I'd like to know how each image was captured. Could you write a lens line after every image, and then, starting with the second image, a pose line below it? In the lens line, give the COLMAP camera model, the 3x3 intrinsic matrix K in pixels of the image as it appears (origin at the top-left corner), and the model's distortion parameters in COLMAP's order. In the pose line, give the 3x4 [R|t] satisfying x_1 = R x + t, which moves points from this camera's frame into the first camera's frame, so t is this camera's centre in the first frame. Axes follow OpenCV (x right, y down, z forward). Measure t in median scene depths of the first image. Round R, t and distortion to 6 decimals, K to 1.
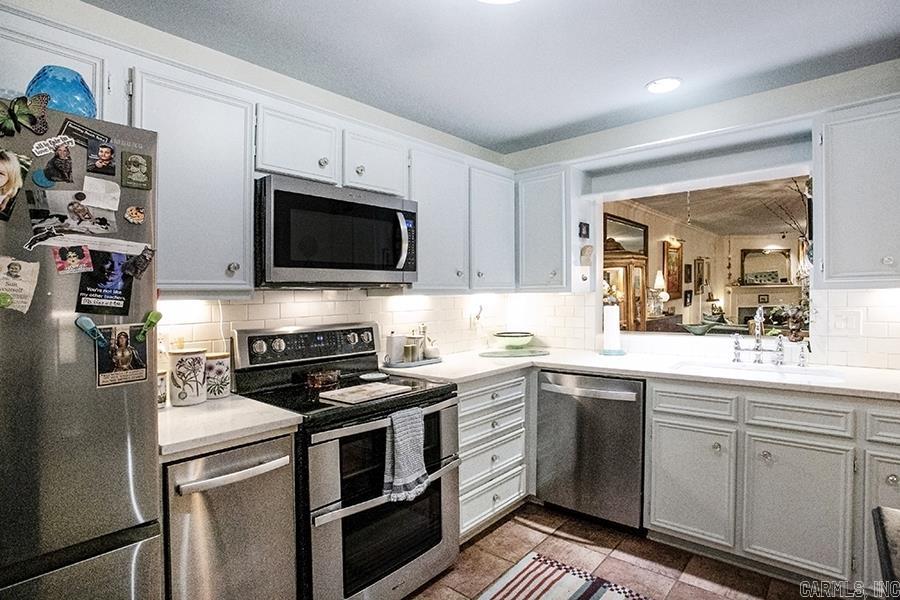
lens RADIAL K [[454.9, 0, 452.0], [0, 454.9, 301.4], [0, 0, 1]] dist [-0.039640, 0.003026]
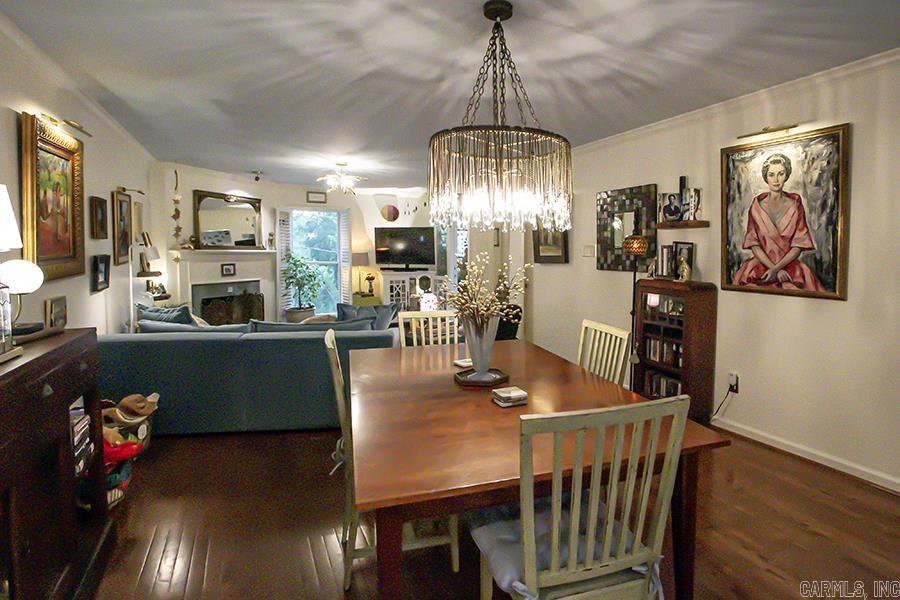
lens RADIAL K [[482.6, 0, 462.3], [0, 482.6, 279.8], [0, 0, 1]] dist [-0.038857, 0.001822]
pose [[0.424479, -0.030223, 0.904933, 0.688002], [0.006667, 0.999520, 0.030255, -0.034310], [-0.905413, -0.006810, 0.424477, 1.290770]]
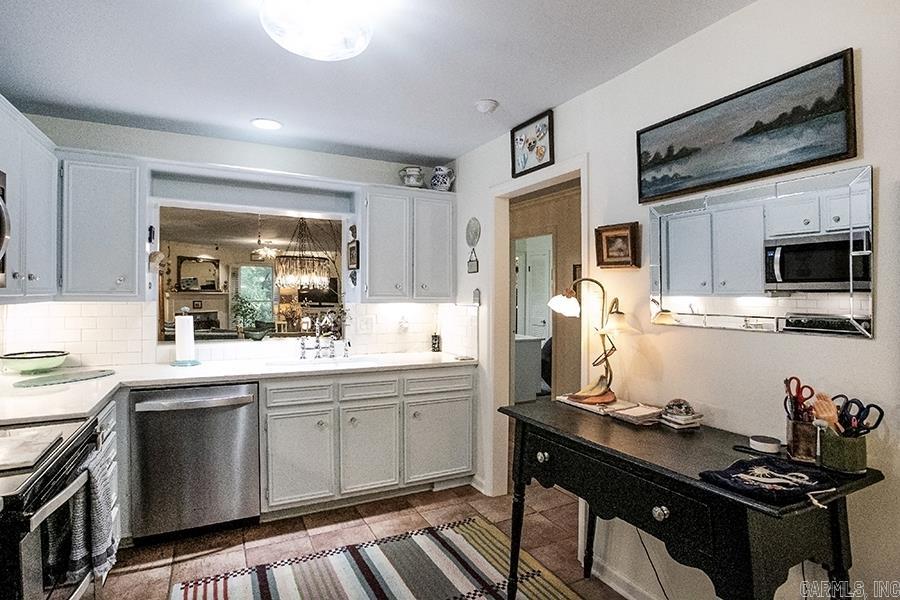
lens RADIAL K [[482.6, 0, 440.8], [0, 482.6, 304.2], [0, 0, 1]] dist [-0.038857, 0.001822]
pose [[0.393075, 0.002504, 0.919503, -0.384085], [0.000005, 0.999996, -0.002725, -0.013385], [-0.919506, 0.001076, 0.393074, 0.087194]]
